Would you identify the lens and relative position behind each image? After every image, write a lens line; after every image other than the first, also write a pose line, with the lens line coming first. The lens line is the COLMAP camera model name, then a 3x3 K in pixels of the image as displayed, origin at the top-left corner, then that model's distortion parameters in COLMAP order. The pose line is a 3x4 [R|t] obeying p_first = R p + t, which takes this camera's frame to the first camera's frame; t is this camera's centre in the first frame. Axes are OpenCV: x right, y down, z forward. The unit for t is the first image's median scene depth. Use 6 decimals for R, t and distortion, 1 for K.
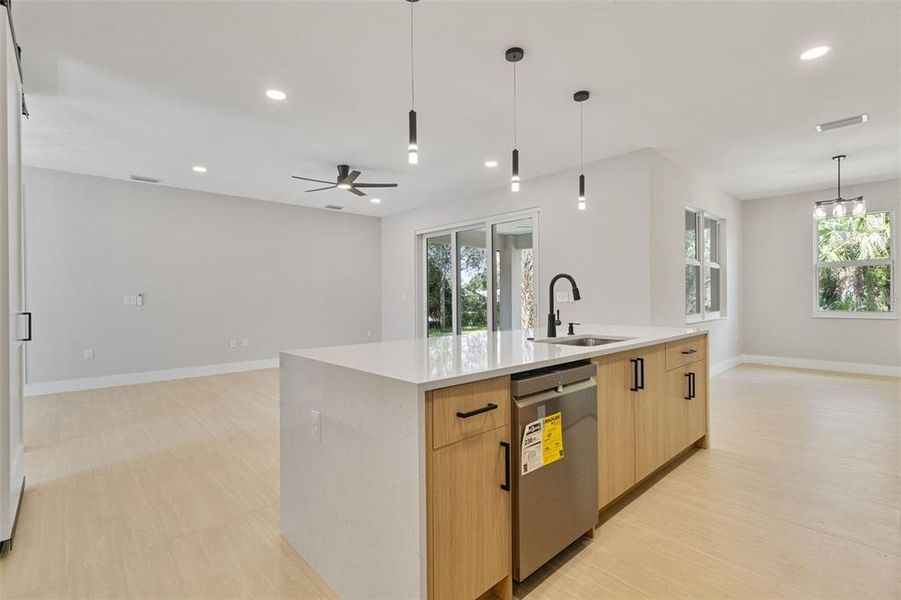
lens RADIAL K [[414.1, 0, 448.9], [0, 414.1, 298.9], [0, 0, 1]] dist [0.002119, 0.000168]
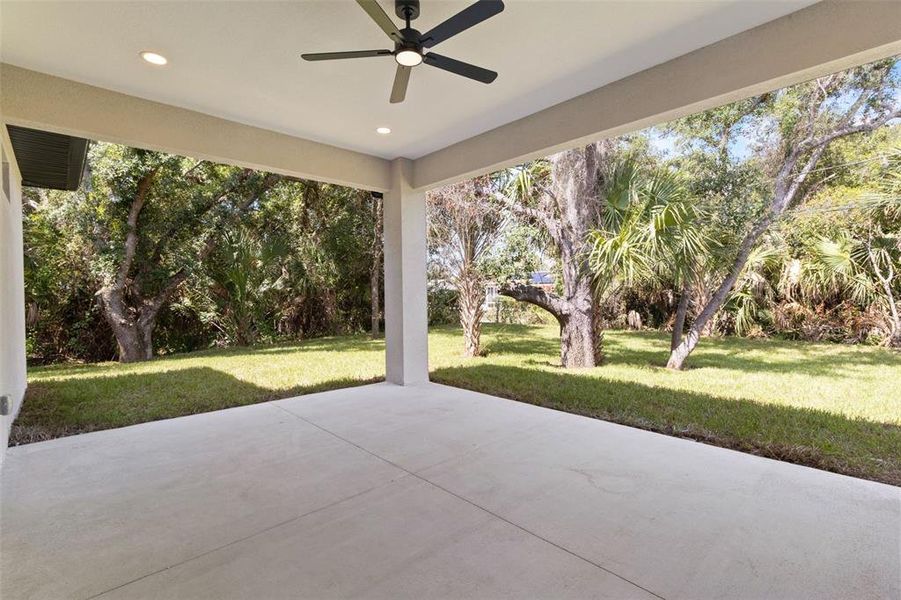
lens RADIAL K [[412.8, 0, 447.3], [0, 412.8, 303.4], [0, 0, 1]] dist [0.000922, 0.000068]
pose [[0.999835, -0.011073, 0.014371, 0.143089], [0.010698, 0.999608, 0.025875, 0.003135], [-0.014652, -0.025717, 0.999562, 0.365538]]
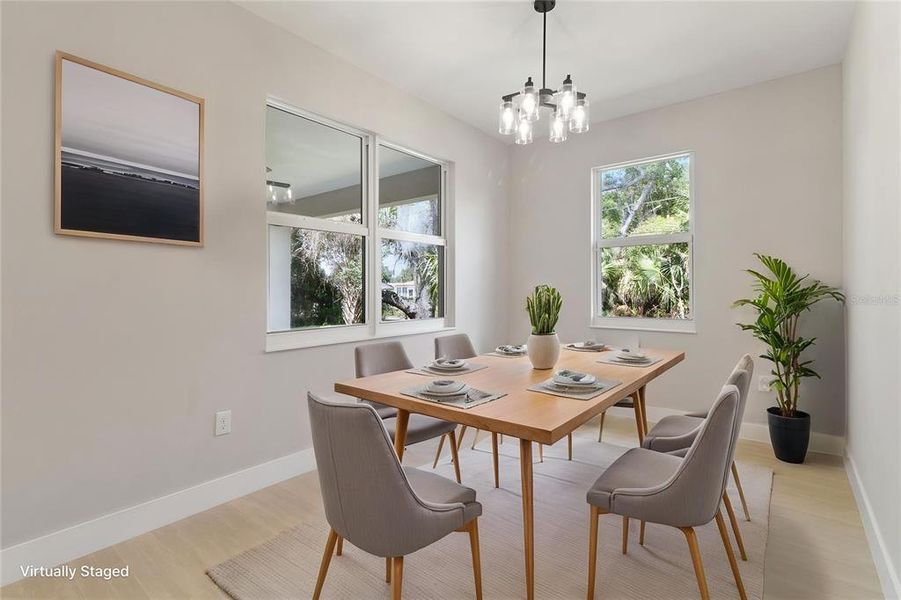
lens RADIAL K [[421.3, 0, 450.5], [0, 421.3, 300.0], [0, 0, 1]] dist [-0.000357, 0.000072]
pose [[0.988484, 0.001002, 0.151324, 0.254361], [-0.003968, 0.999806, 0.019302, -0.003133], [-0.151276, -0.019680, 0.988296, 0.177792]]
